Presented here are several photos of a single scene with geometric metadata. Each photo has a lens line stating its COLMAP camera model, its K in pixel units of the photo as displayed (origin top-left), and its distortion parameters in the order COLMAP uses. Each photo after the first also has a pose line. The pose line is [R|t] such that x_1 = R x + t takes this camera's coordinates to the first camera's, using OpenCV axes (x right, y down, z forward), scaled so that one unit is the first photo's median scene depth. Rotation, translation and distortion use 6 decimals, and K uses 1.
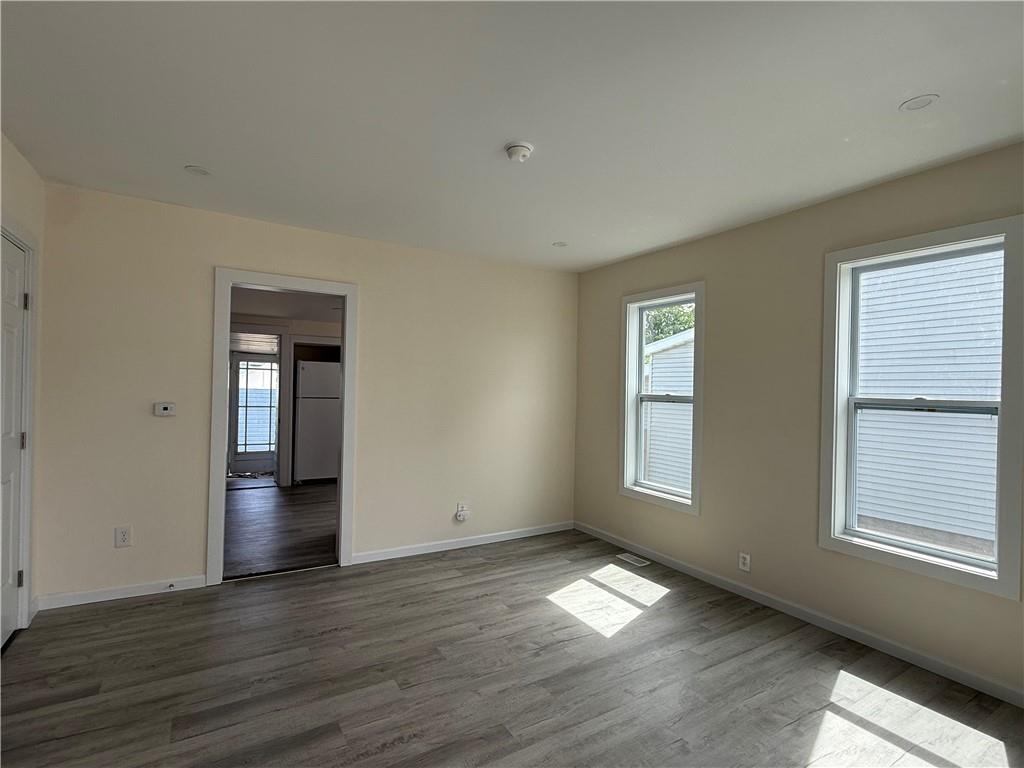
lens RADIAL K [[503.6, 0, 512.7], [0, 503.6, 391.5], [0, 0, 1]] dist [-0.001166, -0.000420]
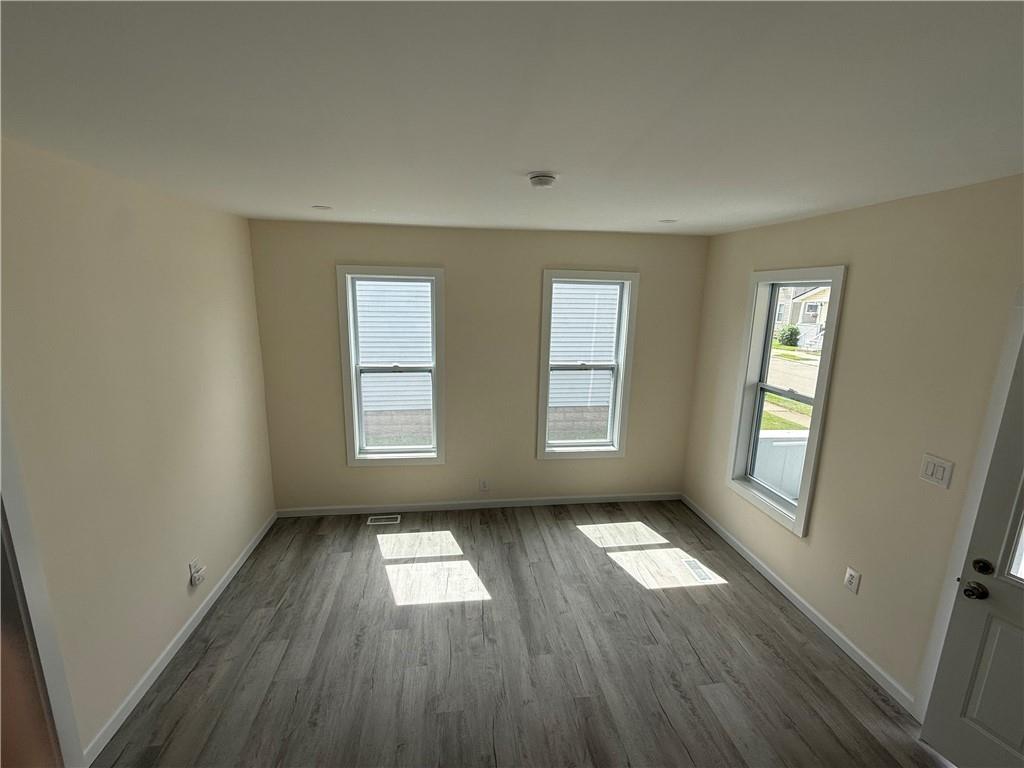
lens RADIAL K [[450.2, 0, 511.6], [0, 450.2, 378.8], [0, 0, 1]] dist [-0.000180, -0.000180]
pose [[0.391931, -0.186351, 0.900923, -0.532119], [-0.006369, 0.978697, 0.205209, -0.187040], [-0.919972, -0.086166, 0.382395, 0.455426]]
